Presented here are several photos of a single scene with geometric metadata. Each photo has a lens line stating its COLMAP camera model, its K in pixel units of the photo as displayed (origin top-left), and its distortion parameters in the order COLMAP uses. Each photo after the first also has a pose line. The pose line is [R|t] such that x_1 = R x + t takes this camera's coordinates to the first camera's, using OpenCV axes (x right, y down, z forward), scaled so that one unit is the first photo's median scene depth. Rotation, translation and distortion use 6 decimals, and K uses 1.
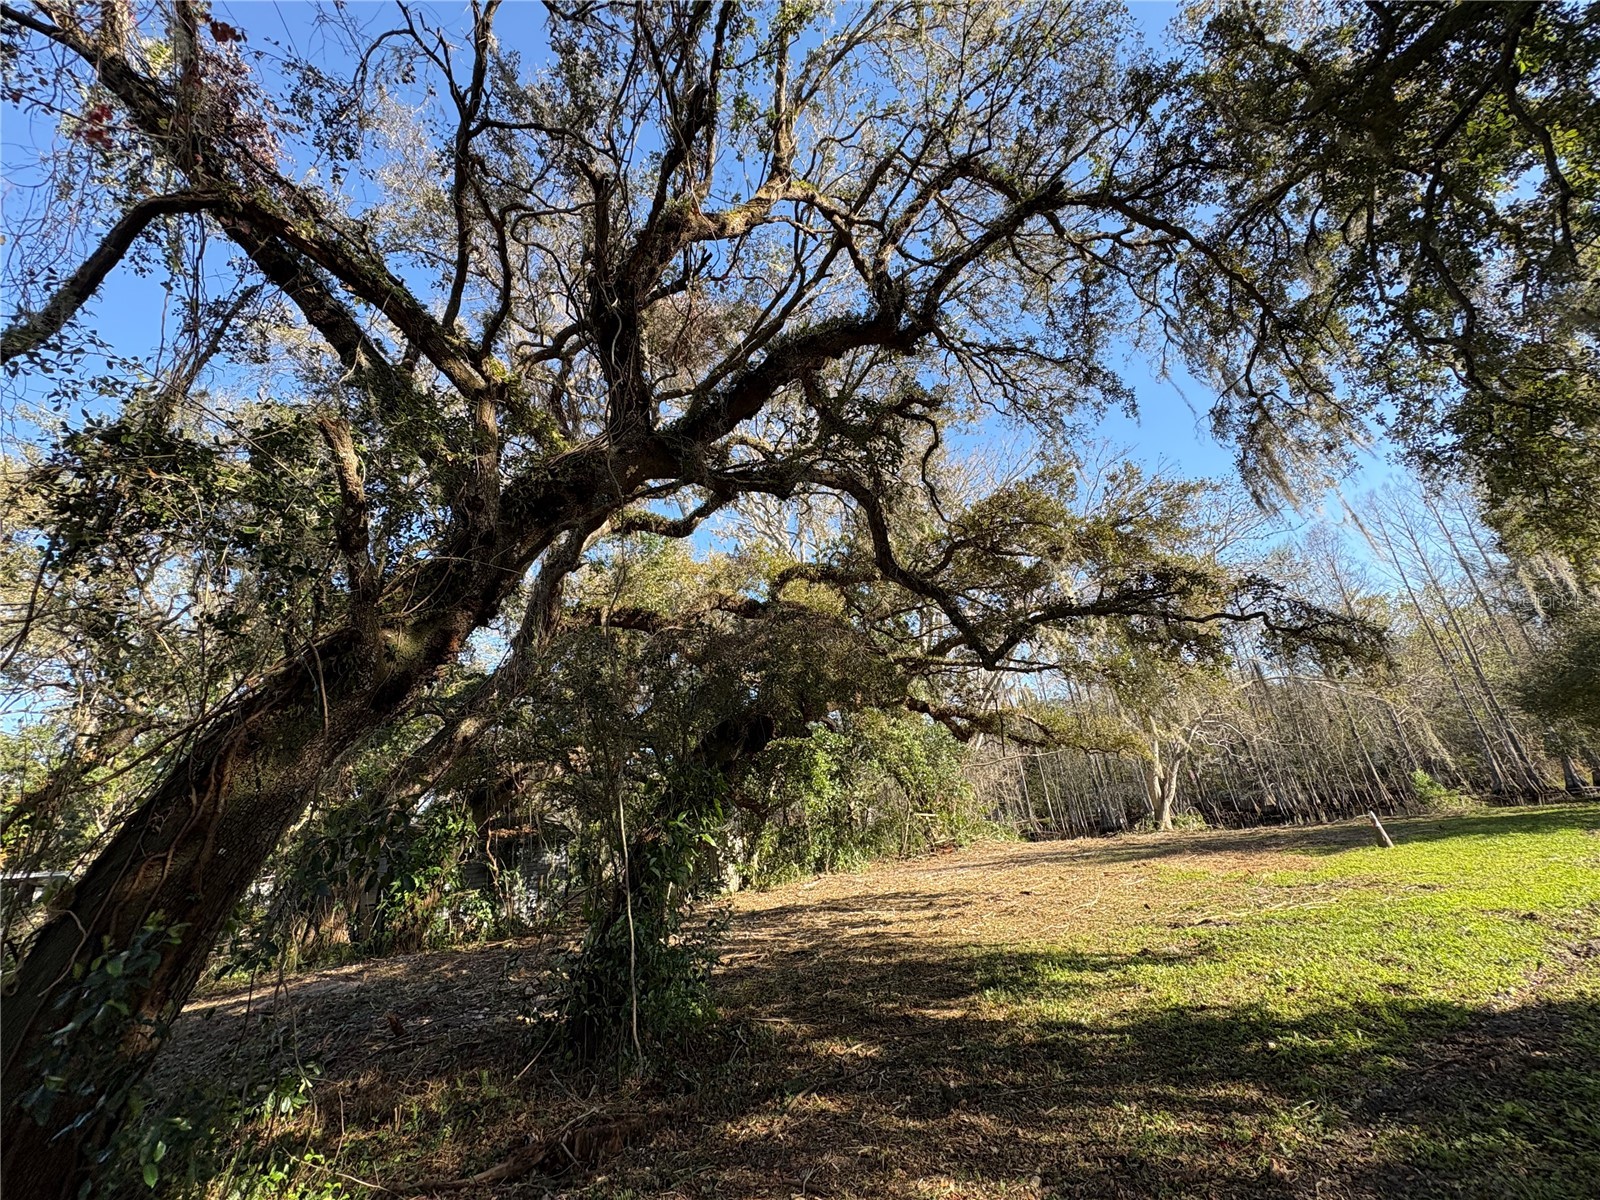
lens RADIAL K [[632.2, 0, 799.1], [0, 632.2, 600.2], [0, 0, 1]] dist [-0.001728, 0.000466]
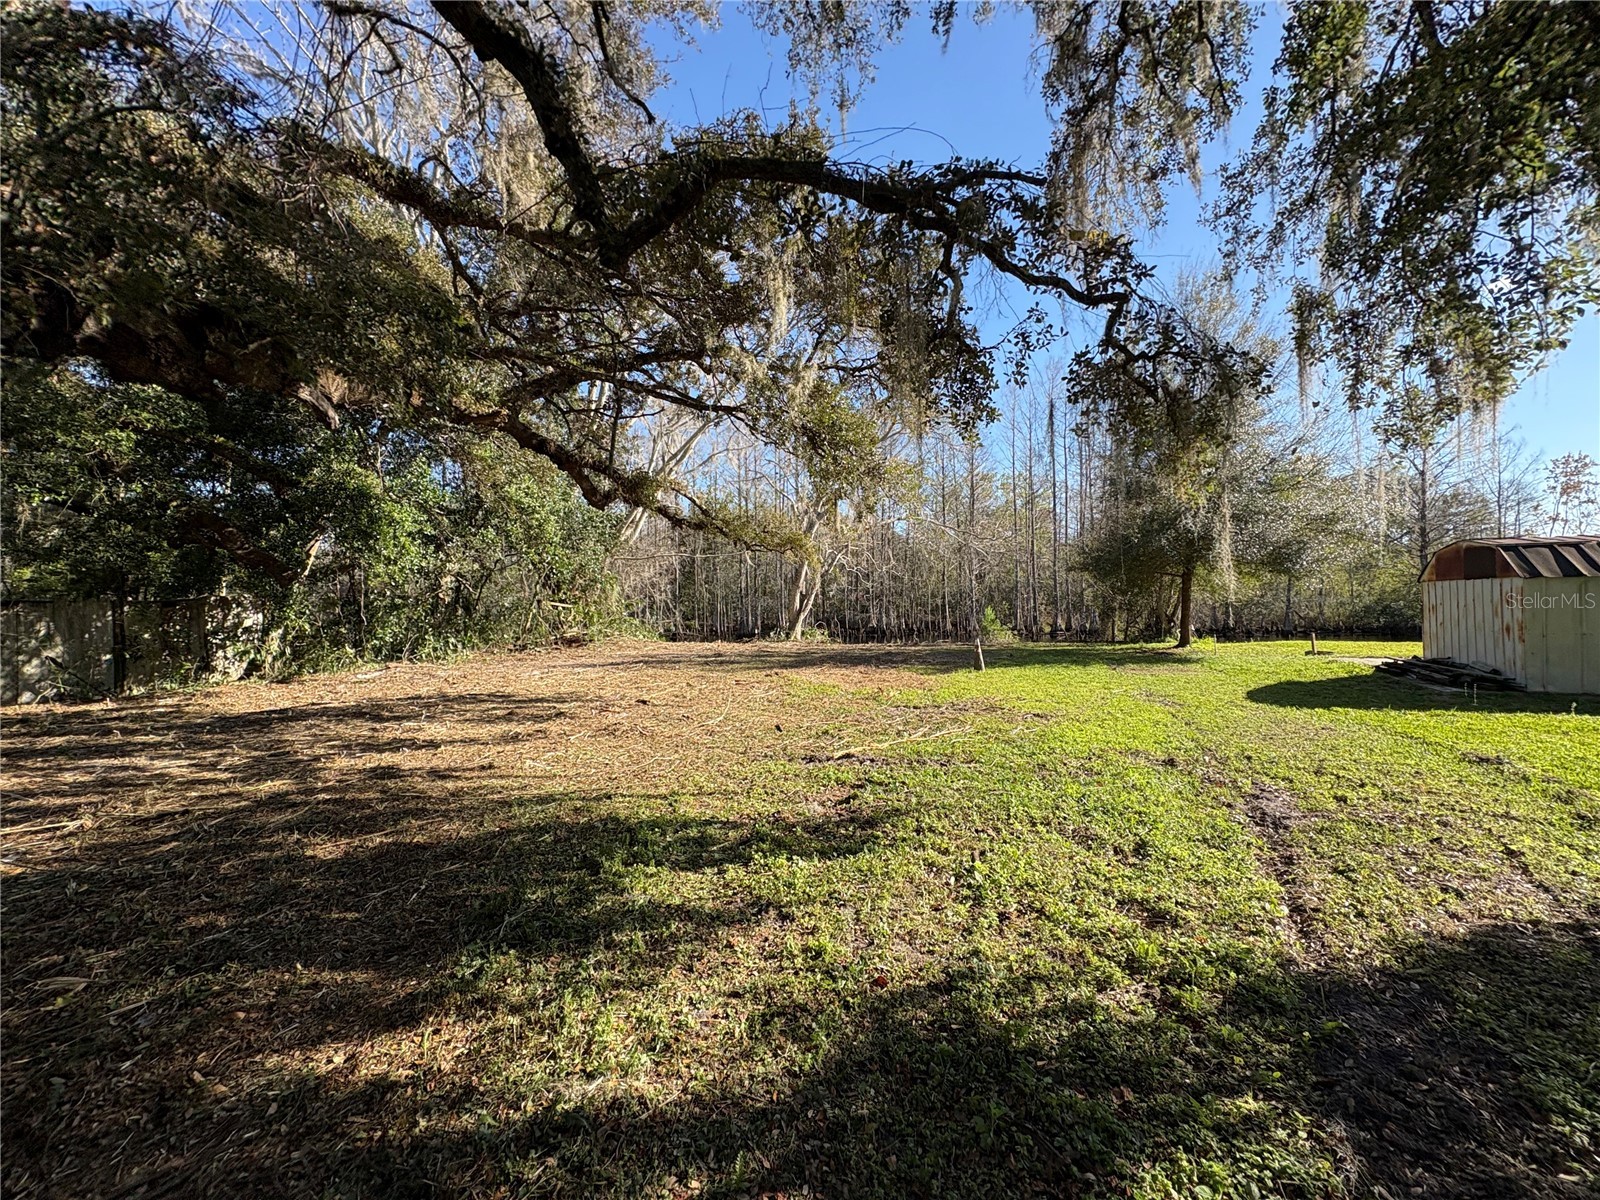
lens RADIAL K [[632.2, 0, 795.8], [0, 632.2, 597.0], [0, 0, 1]] dist [-0.001728, 0.000466]
pose [[0.866101, 0.102172, 0.489315, 0.142709], [-0.243013, 0.941488, 0.233550, 0.120674], [-0.436822, -0.321188, 0.840253, 0.334903]]
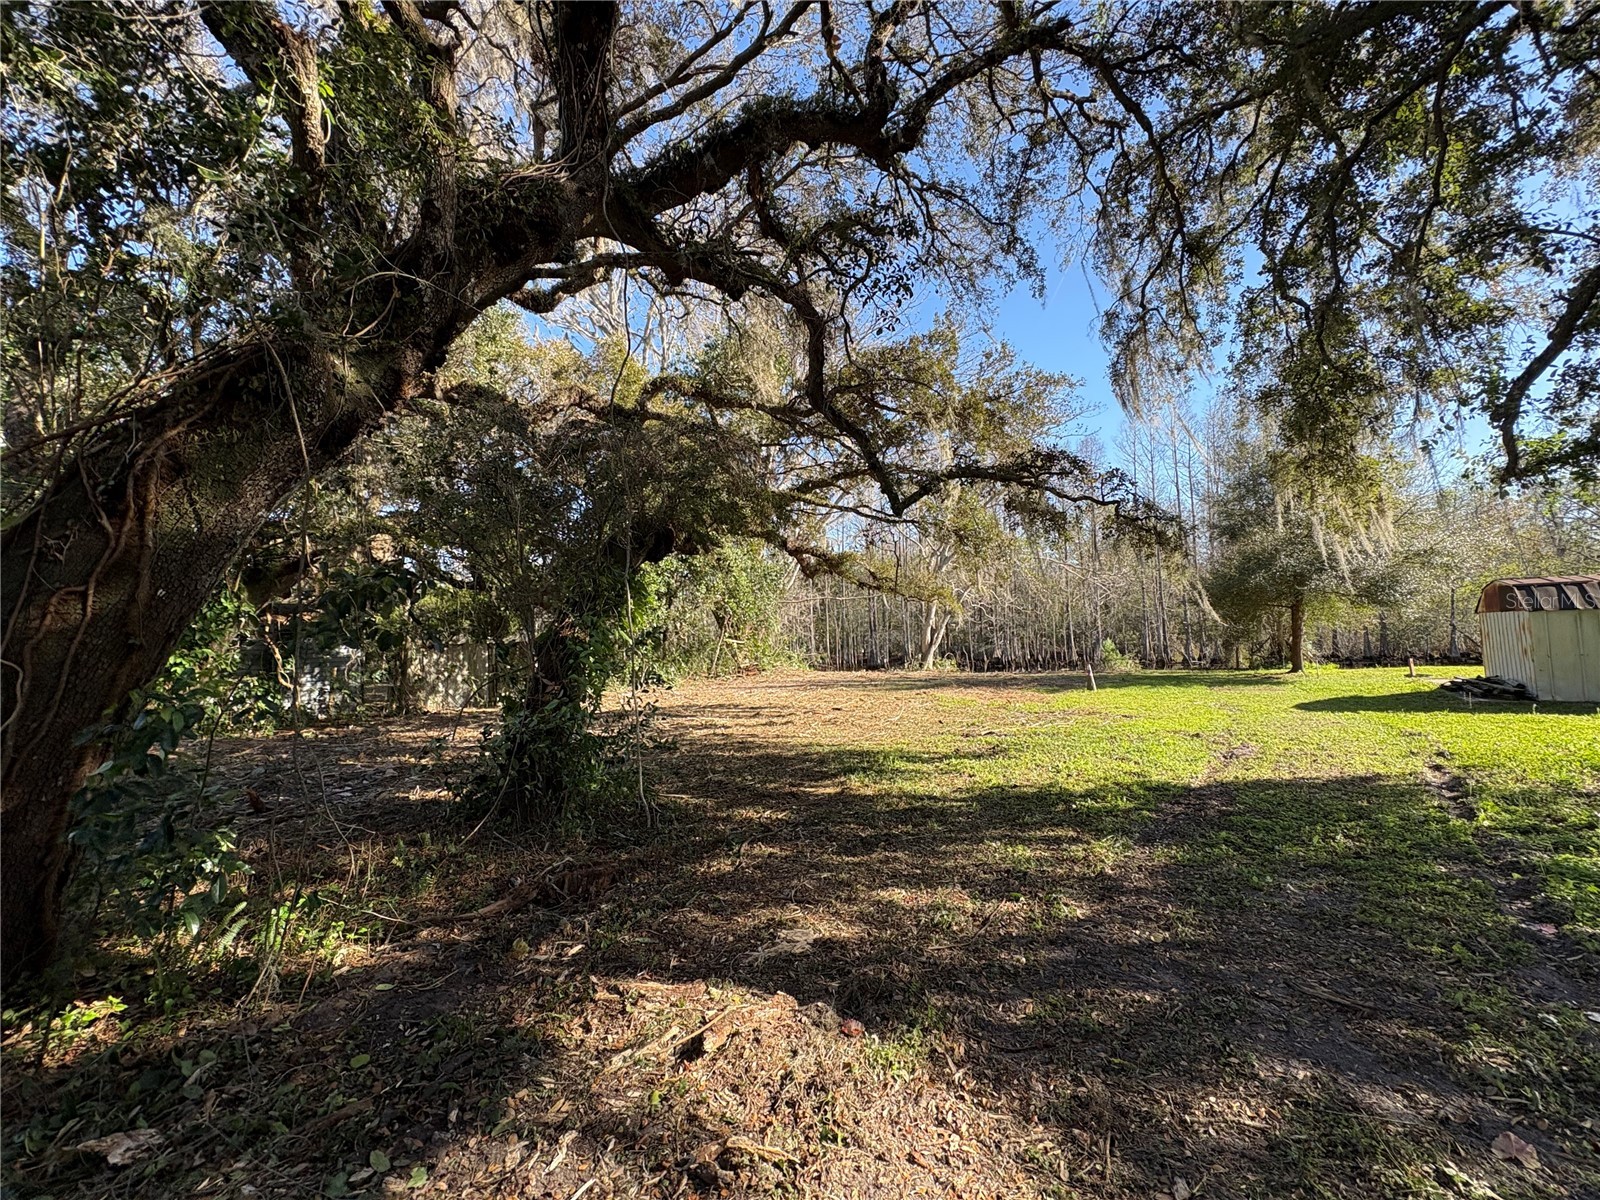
lens RADIAL K [[632.2, 0, 796.8], [0, 632.2, 598.8], [0, 0, 1]] dist [-0.001728, 0.000466]
pose [[0.941795, 0.102609, 0.320146, -0.127391], [-0.181084, 0.957165, 0.225929, 0.022618], [-0.283250, -0.270752, 0.920034, 0.003125]]
